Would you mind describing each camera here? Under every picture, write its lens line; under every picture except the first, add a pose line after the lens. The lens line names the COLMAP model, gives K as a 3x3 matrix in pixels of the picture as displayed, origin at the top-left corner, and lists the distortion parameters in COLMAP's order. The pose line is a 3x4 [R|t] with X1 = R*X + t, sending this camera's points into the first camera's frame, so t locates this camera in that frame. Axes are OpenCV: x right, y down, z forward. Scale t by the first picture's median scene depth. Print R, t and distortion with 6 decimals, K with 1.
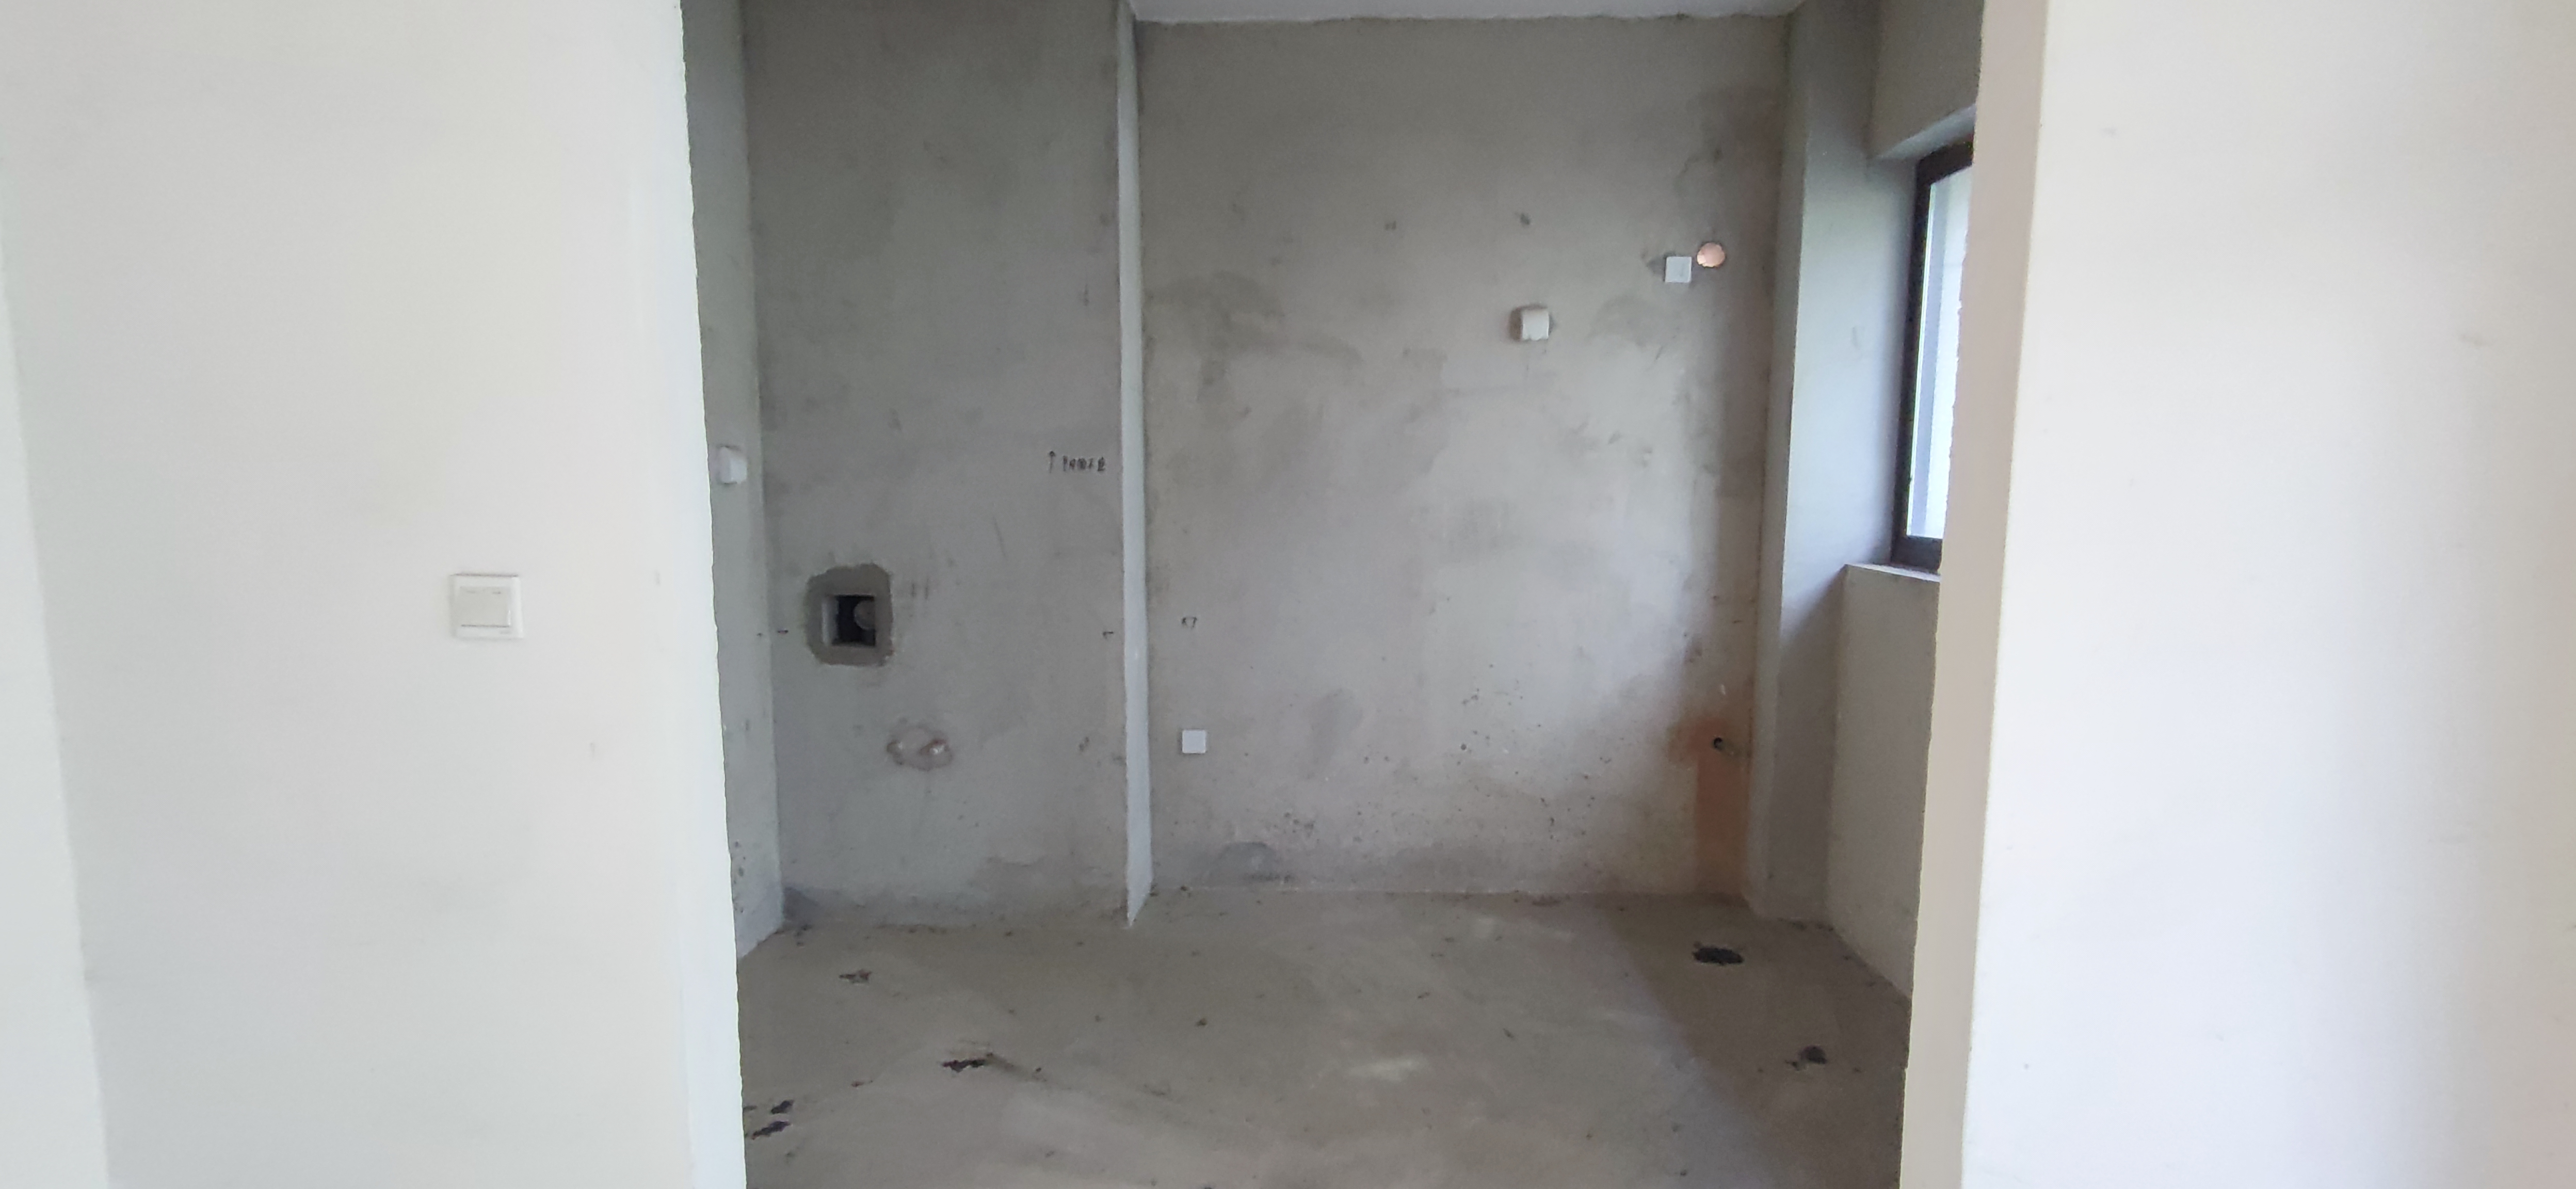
lens RADIAL K [[1133.8, 0, 1288.0], [0, 1133.8, 594.5], [0, 0, 1]] dist [0.000927, 0.000012]
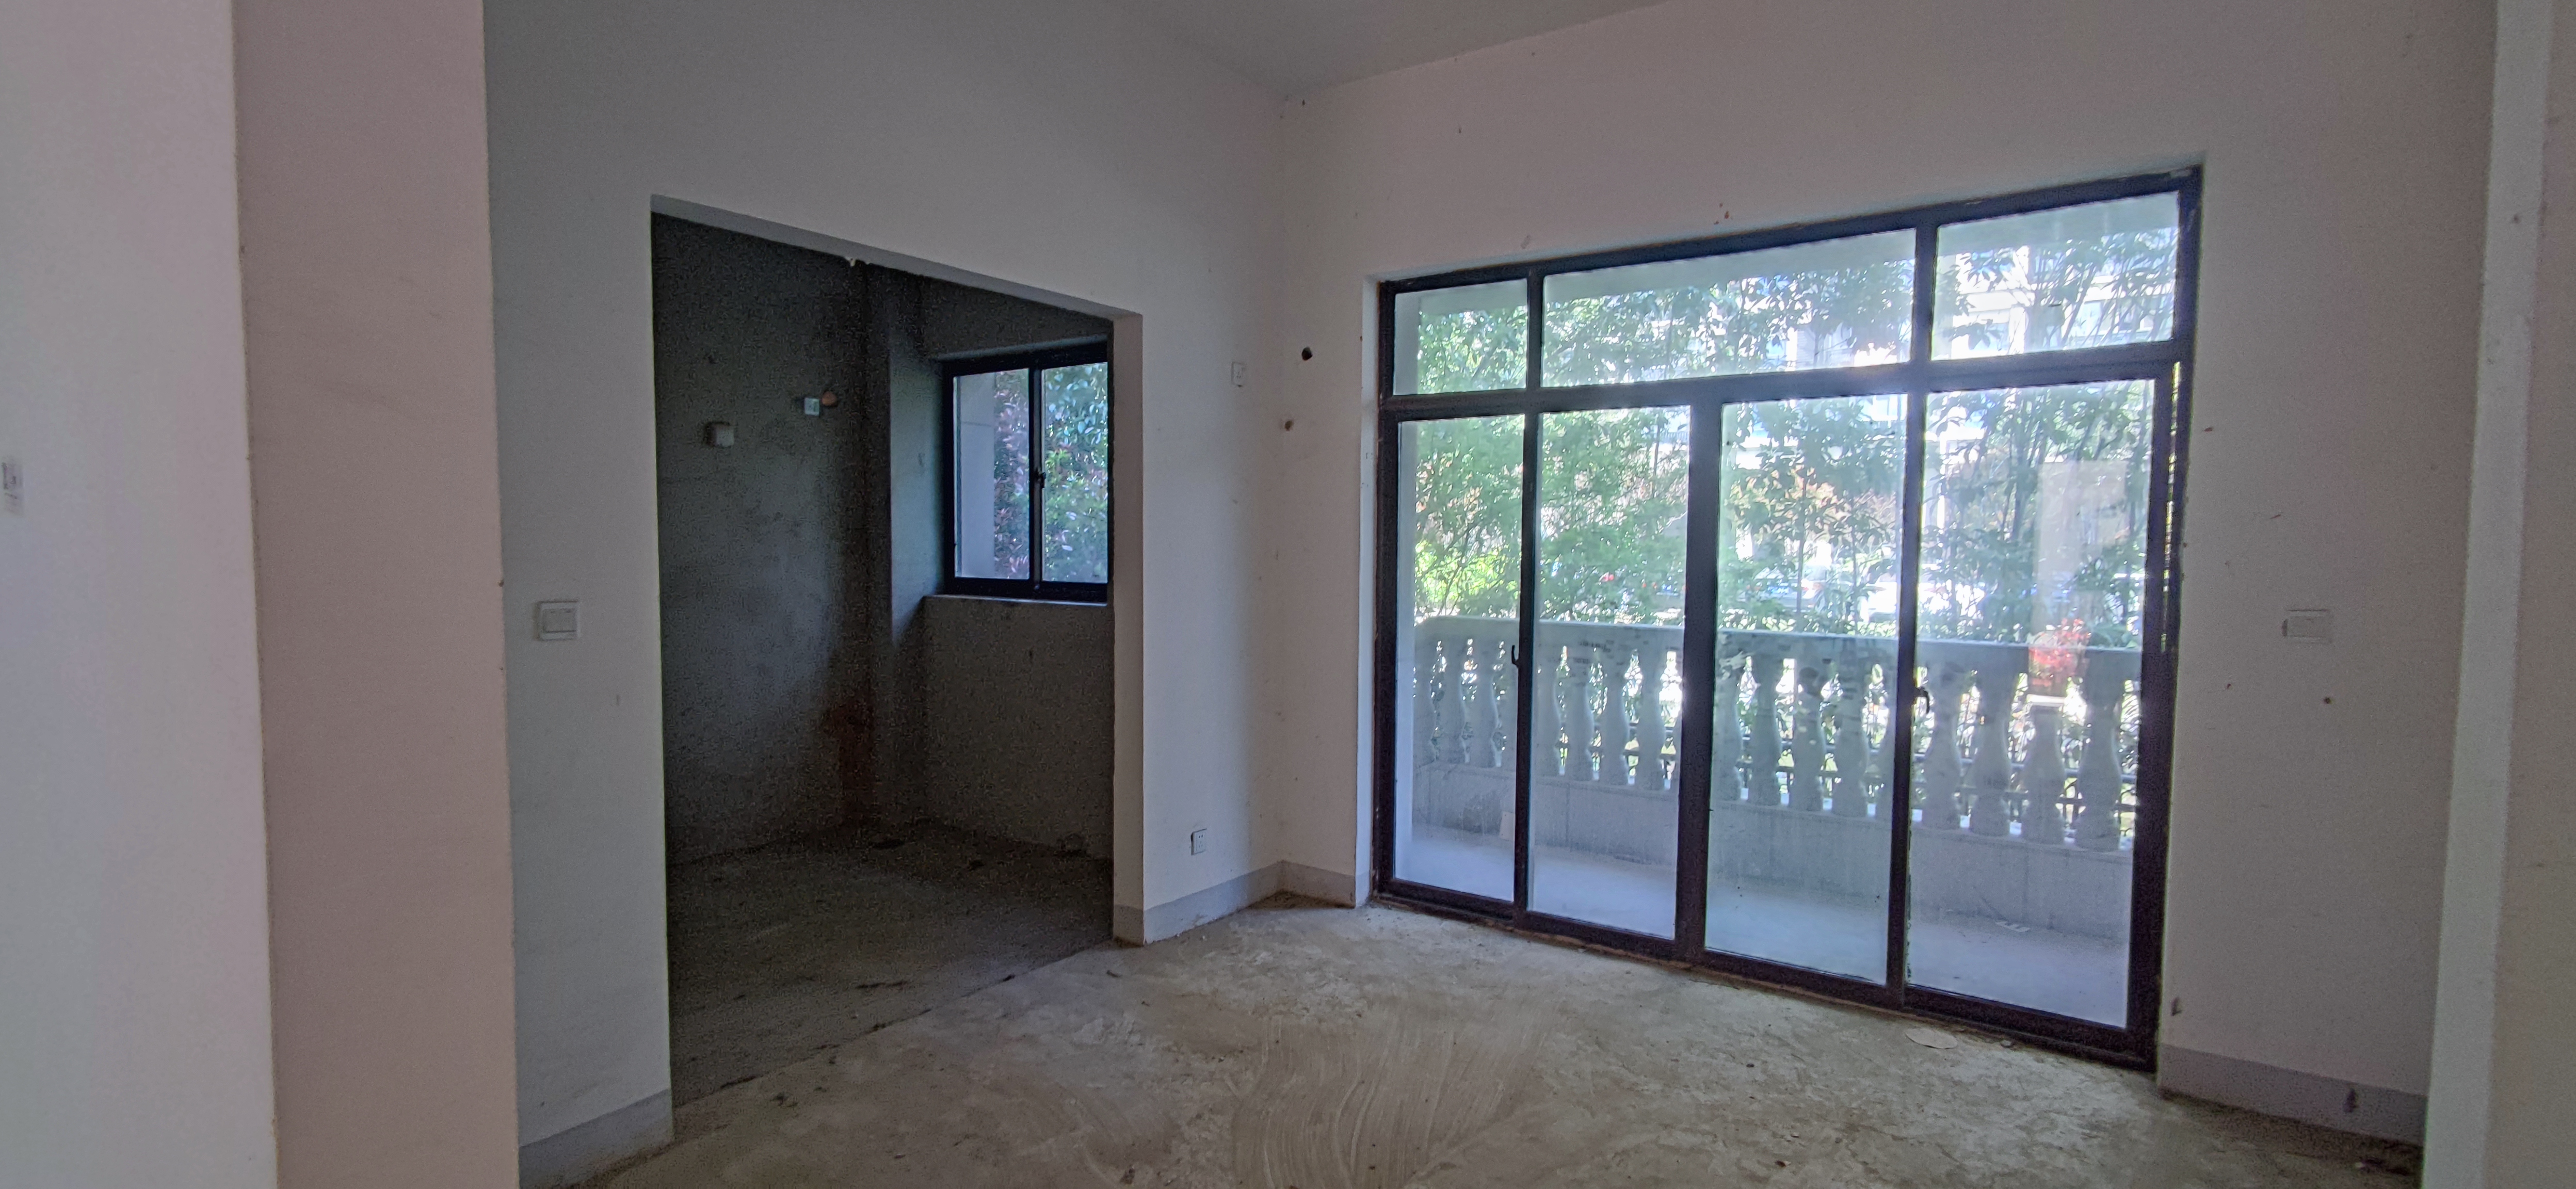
lens RADIAL K [[1133.8, 0, 1288.0], [0, 1133.8, 594.5], [0, 0, 1]] dist [0.000927, 0.000012]
pose [[0.545986, -0.045806, 0.836541, -0.578233], [0.093939, 0.995555, -0.006798, 0.032749], [-0.832511, 0.082296, 0.547862, -0.330397]]
